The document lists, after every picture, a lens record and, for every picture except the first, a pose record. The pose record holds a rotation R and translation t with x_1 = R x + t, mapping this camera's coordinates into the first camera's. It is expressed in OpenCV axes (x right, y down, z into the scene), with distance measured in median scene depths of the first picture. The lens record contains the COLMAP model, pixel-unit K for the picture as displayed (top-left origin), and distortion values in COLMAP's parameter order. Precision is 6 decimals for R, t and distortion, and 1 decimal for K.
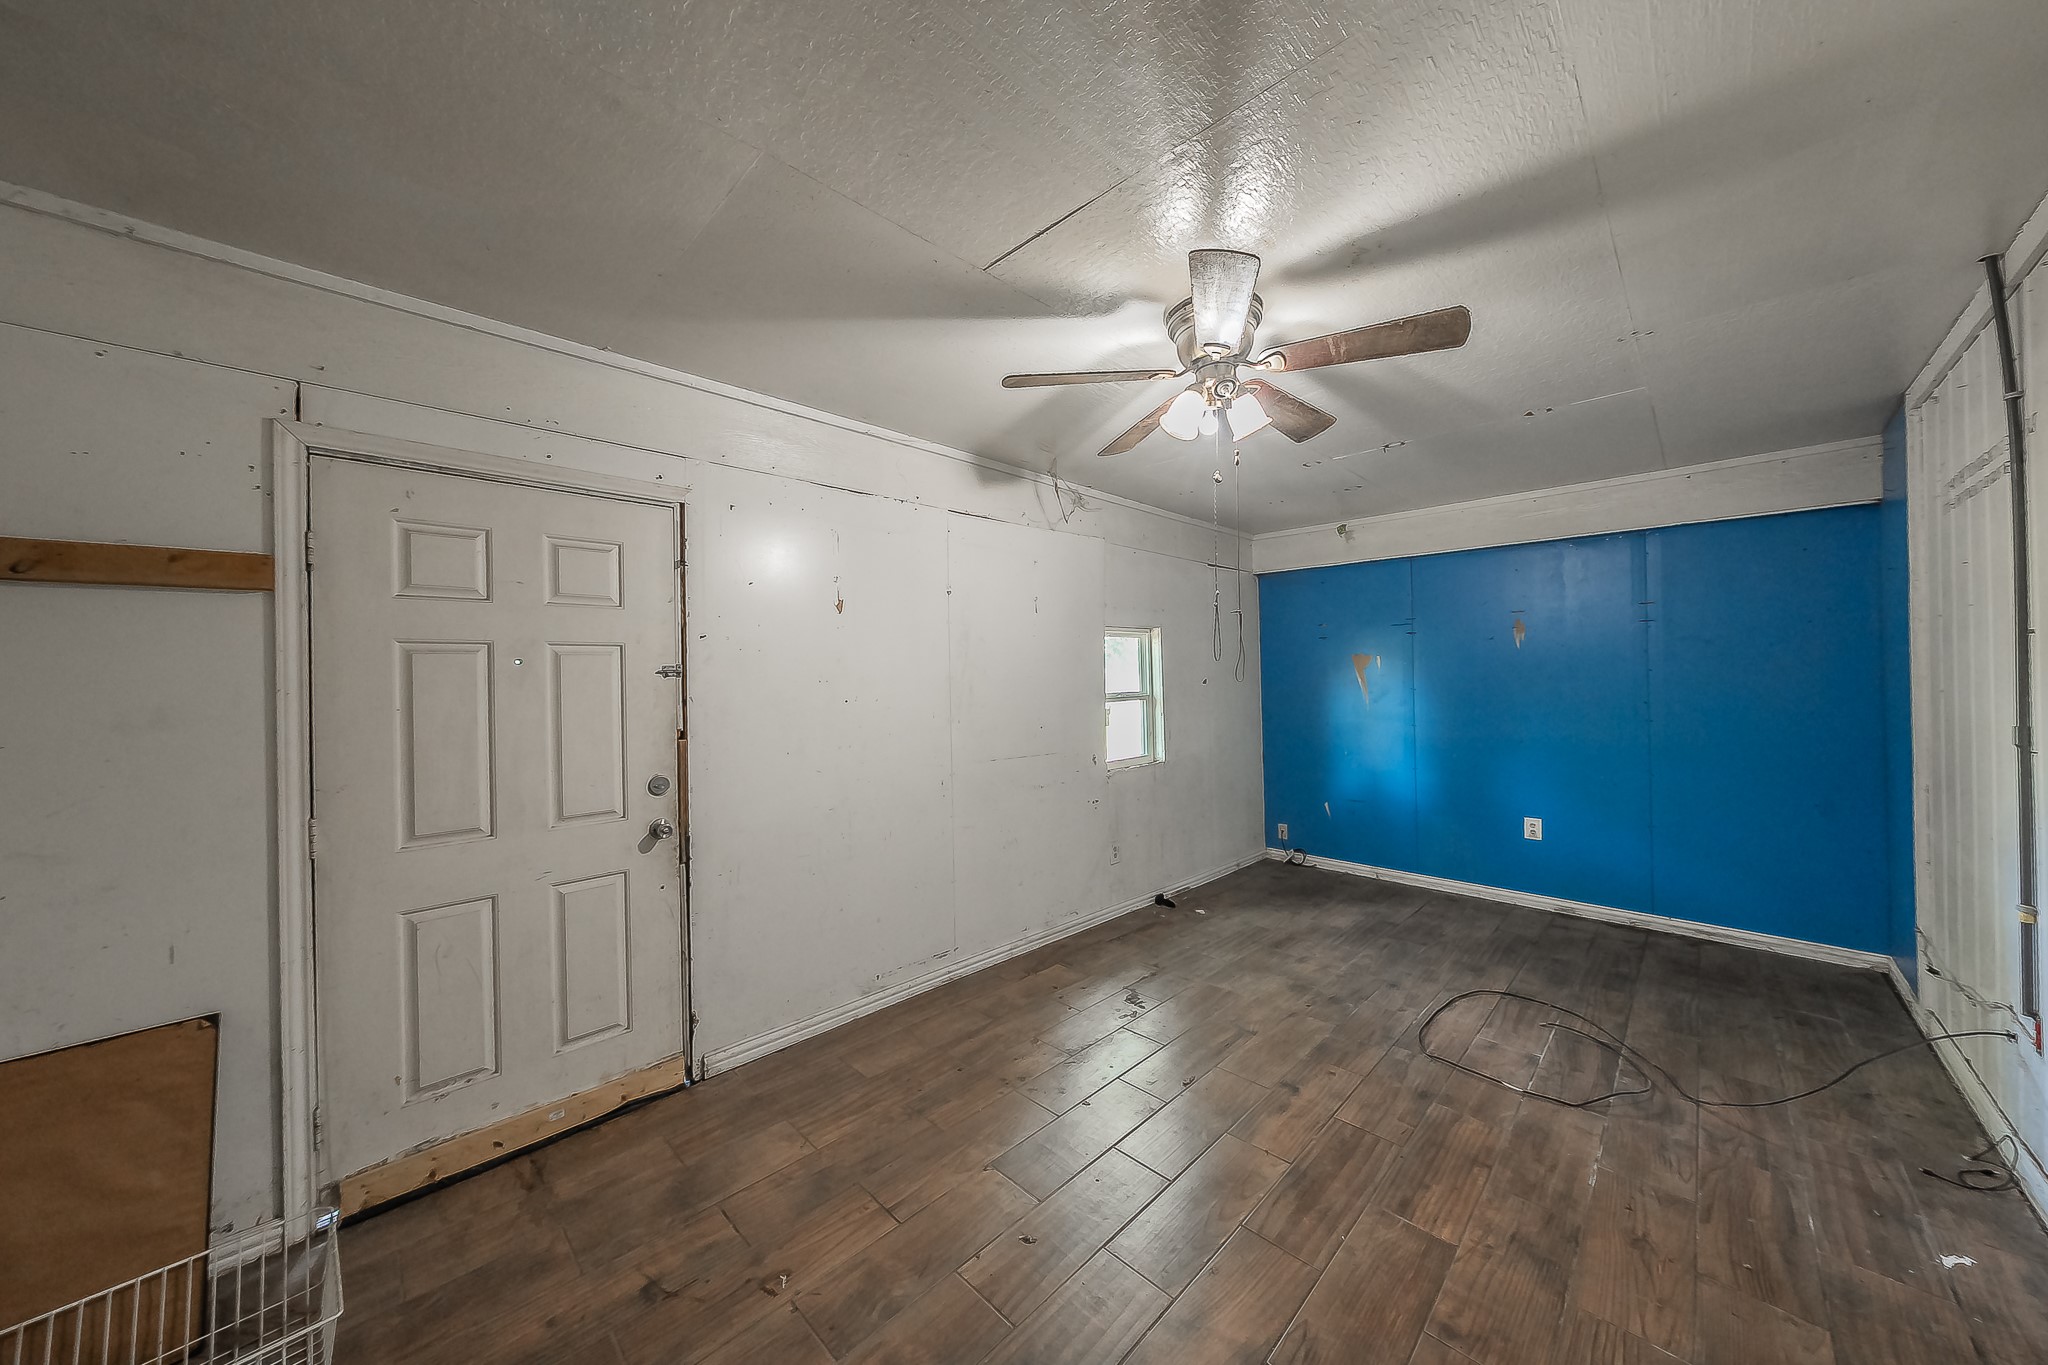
lens RADIAL K [[700.7, 0, 1017.8], [0, 700.7, 680.5], [0, 0, 1]] dist [-0.000716, -0.000230]
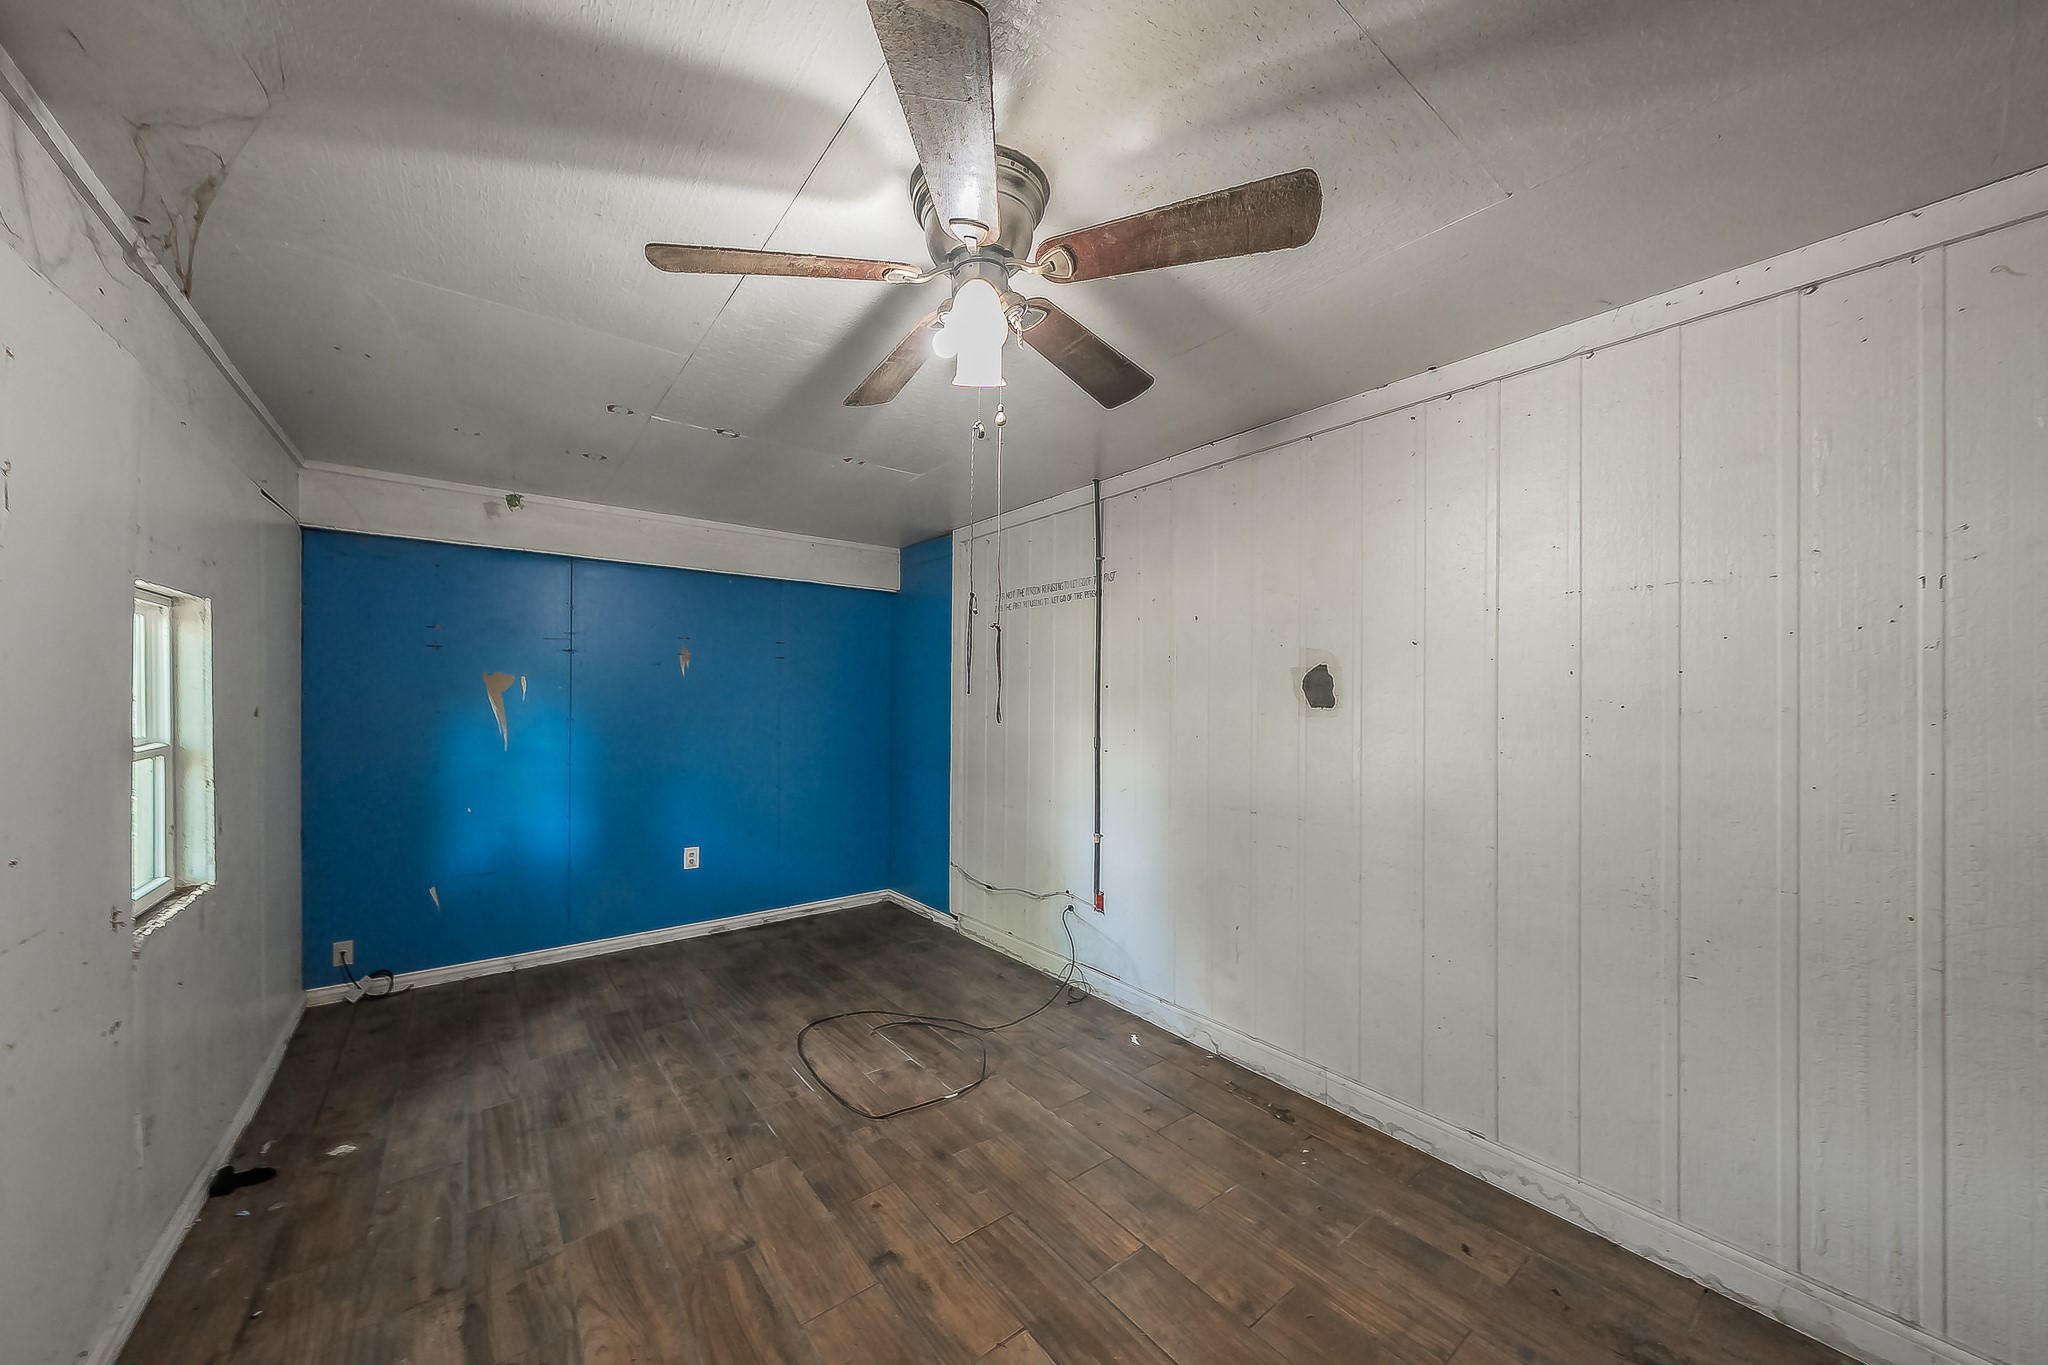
lens RADIAL K [[700.7, 0, 1017.5], [0, 700.7, 693.2], [0, 0, 1]] dist [-0.000716, -0.000230]
pose [[0.141917, 0.016574, 0.989740, -0.223215], [-0.006021, 0.999856, -0.015880, -0.010092], [-0.989860, -0.003706, 0.141996, 0.487620]]
